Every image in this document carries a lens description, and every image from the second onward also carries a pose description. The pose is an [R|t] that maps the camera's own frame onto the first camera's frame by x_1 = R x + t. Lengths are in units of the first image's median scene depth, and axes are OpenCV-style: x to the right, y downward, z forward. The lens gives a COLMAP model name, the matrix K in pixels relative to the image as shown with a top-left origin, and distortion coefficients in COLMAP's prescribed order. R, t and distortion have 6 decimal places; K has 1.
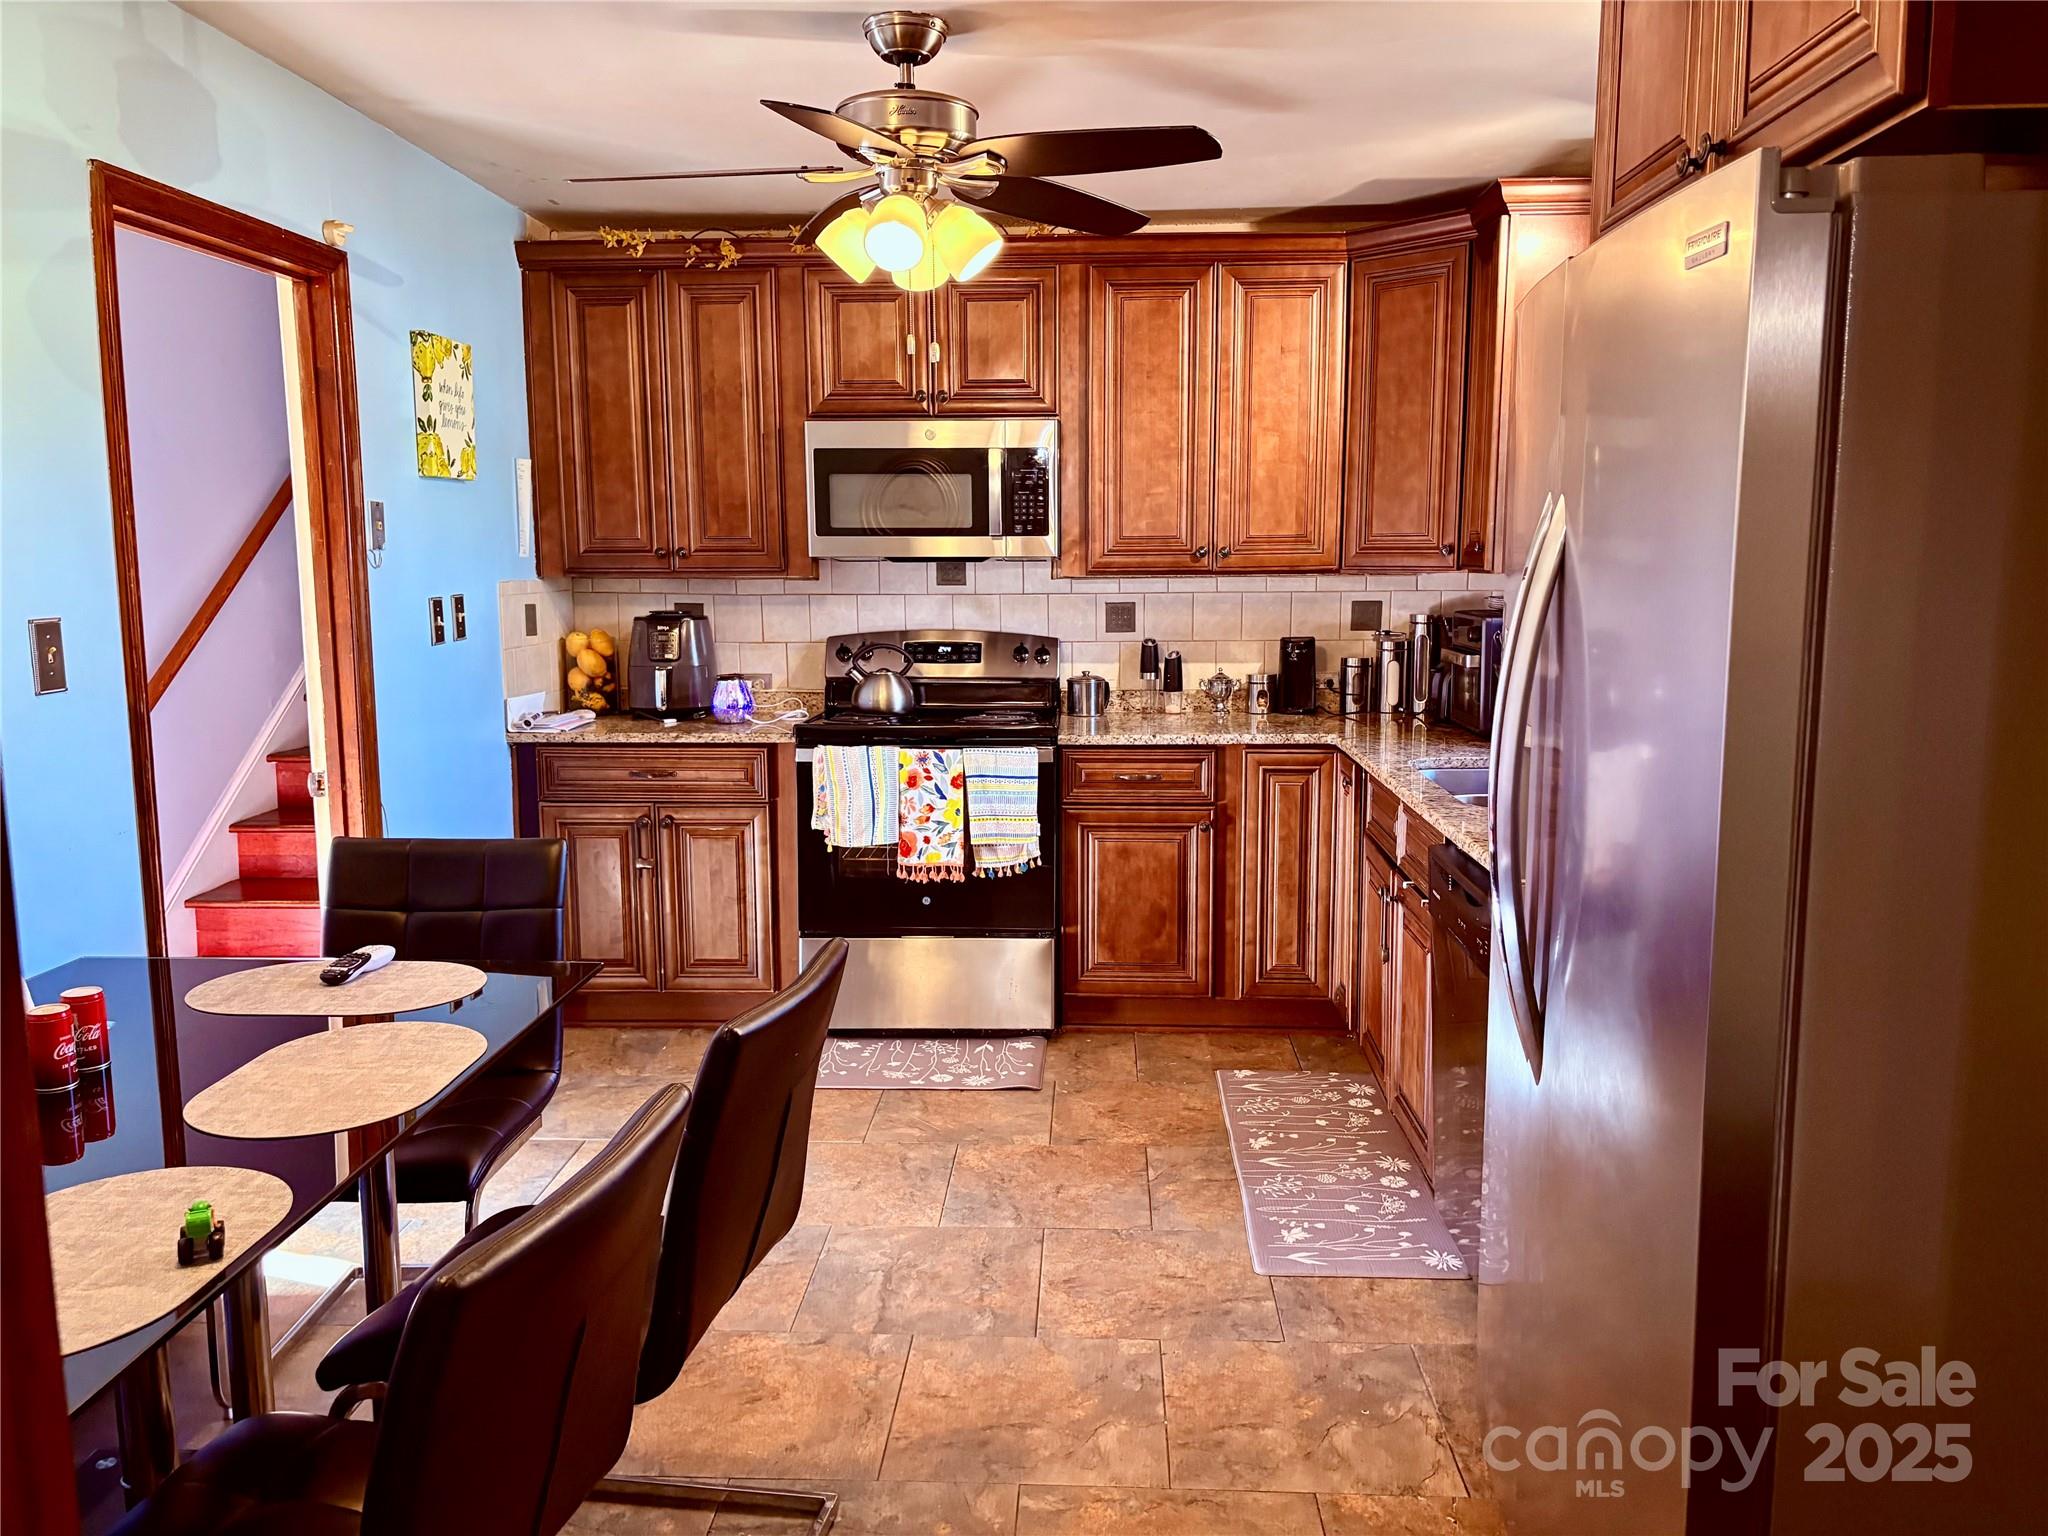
lens RADIAL K [[1551.1, 0, 1045.3], [0, 1551.1, 764.6], [0, 0, 1]] dist [0.045916, -0.050158]
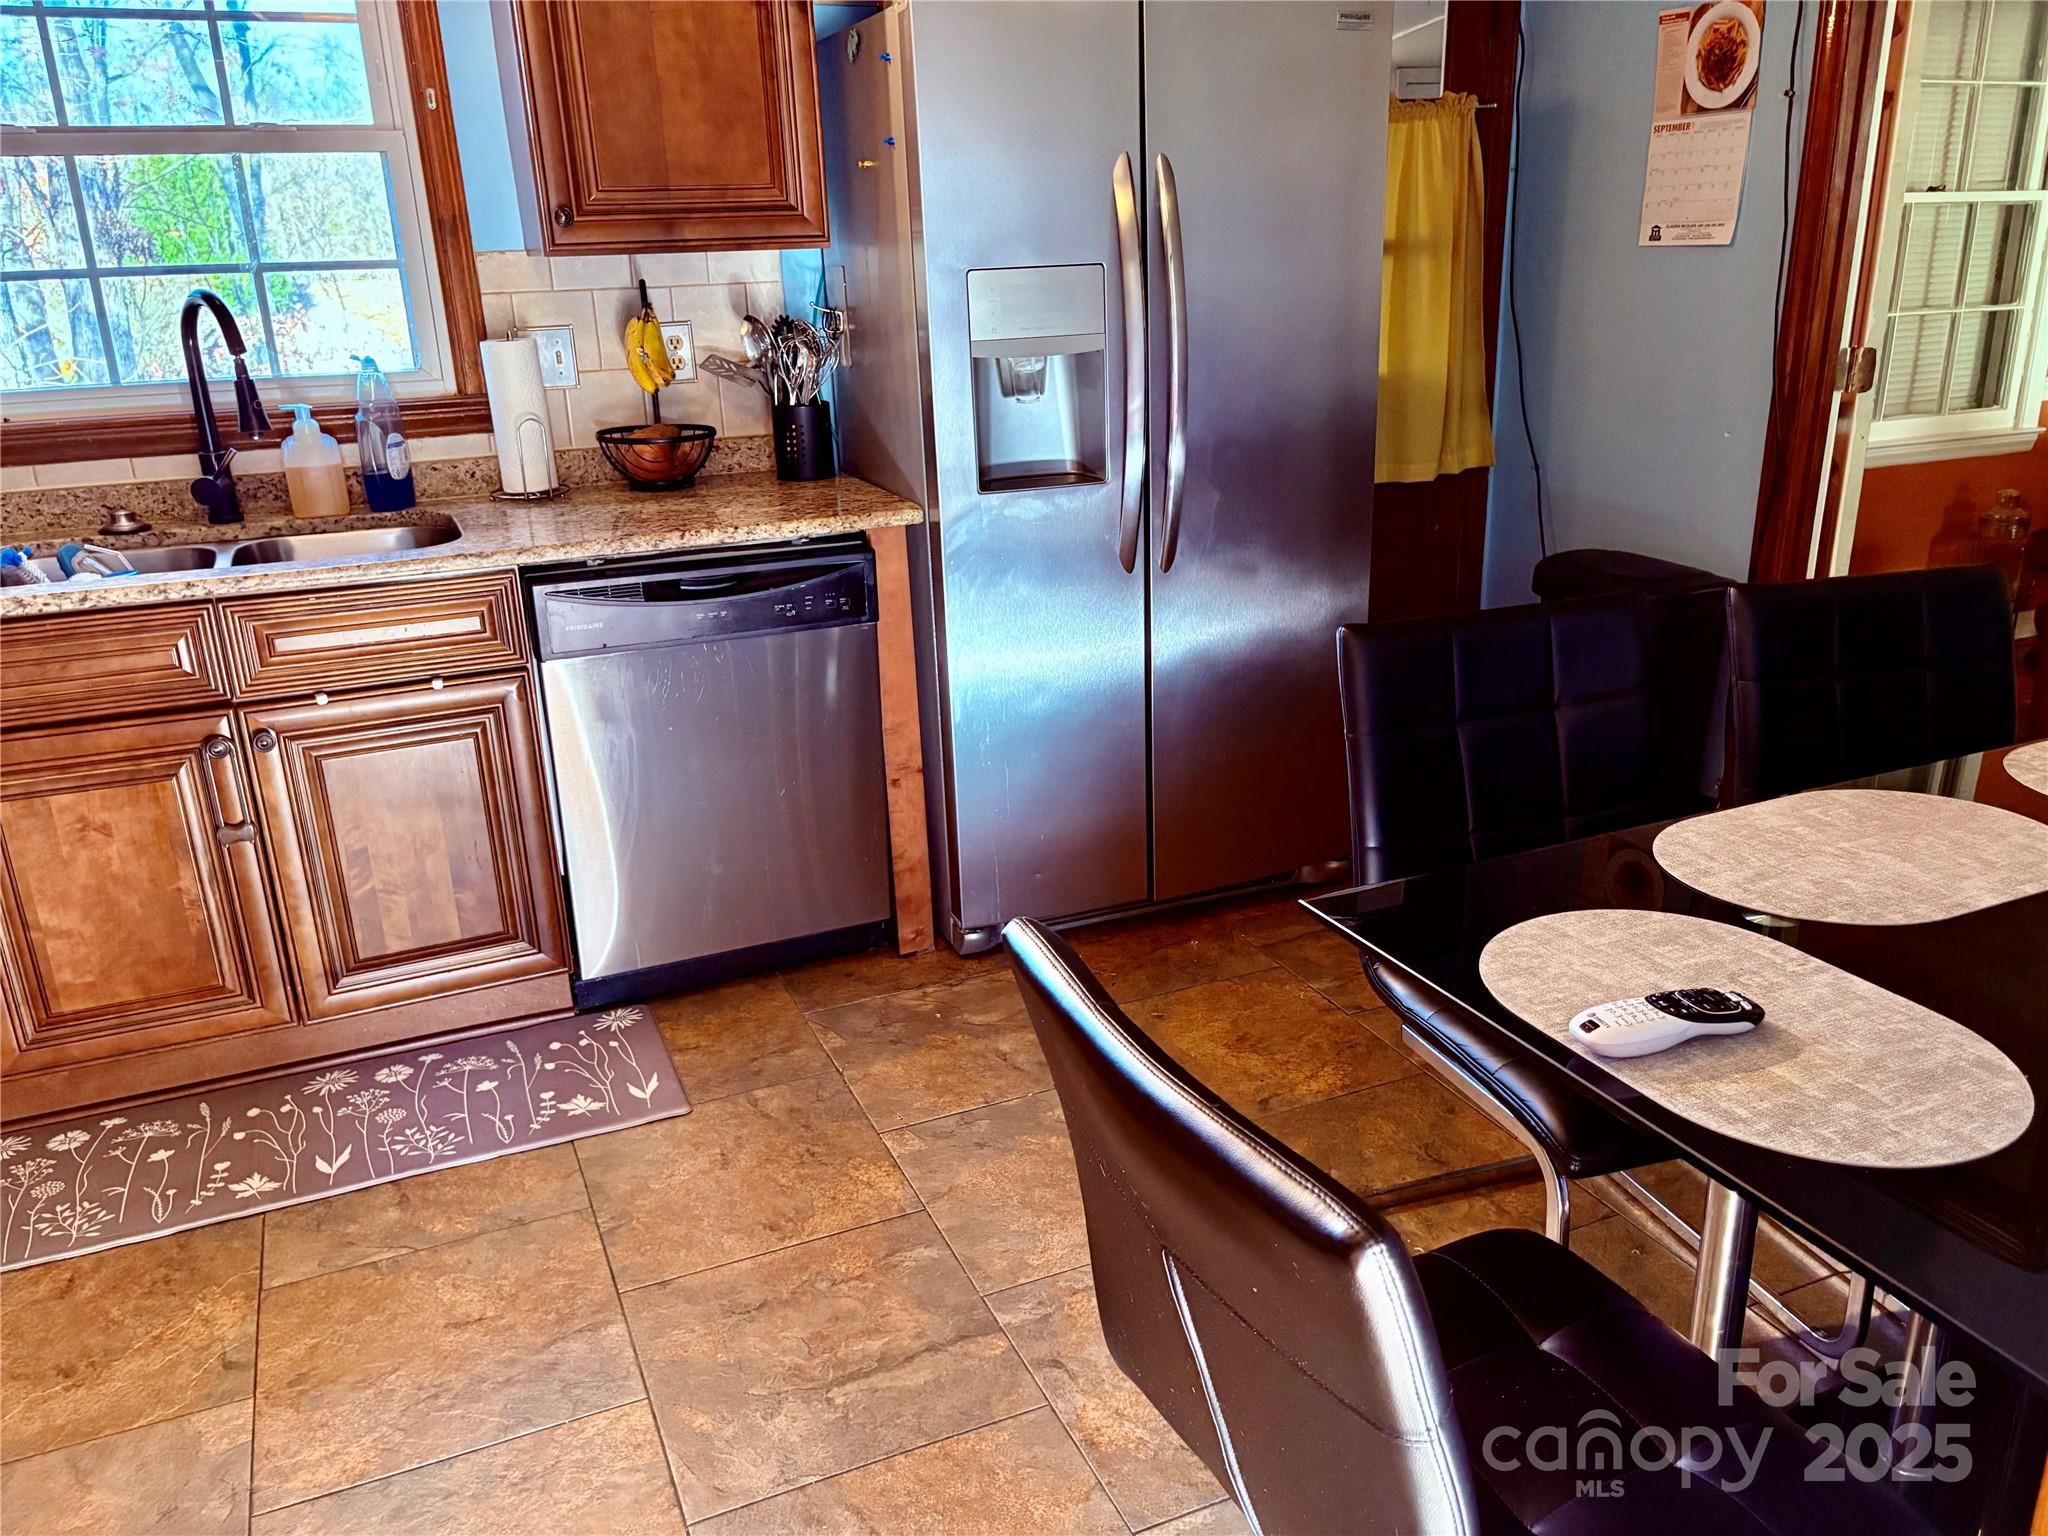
lens RADIAL K [[1551.1, 0, 1021.5], [0, 1551.1, 765.0], [0, 0, 1]] dist [0.045916, -0.050158]
pose [[-0.430303, -0.276895, 0.859167, -1.008226], [0.156815, 0.914389, 0.373231, -0.214555], [-0.888959, 0.295333, -0.350043, 1.783595]]
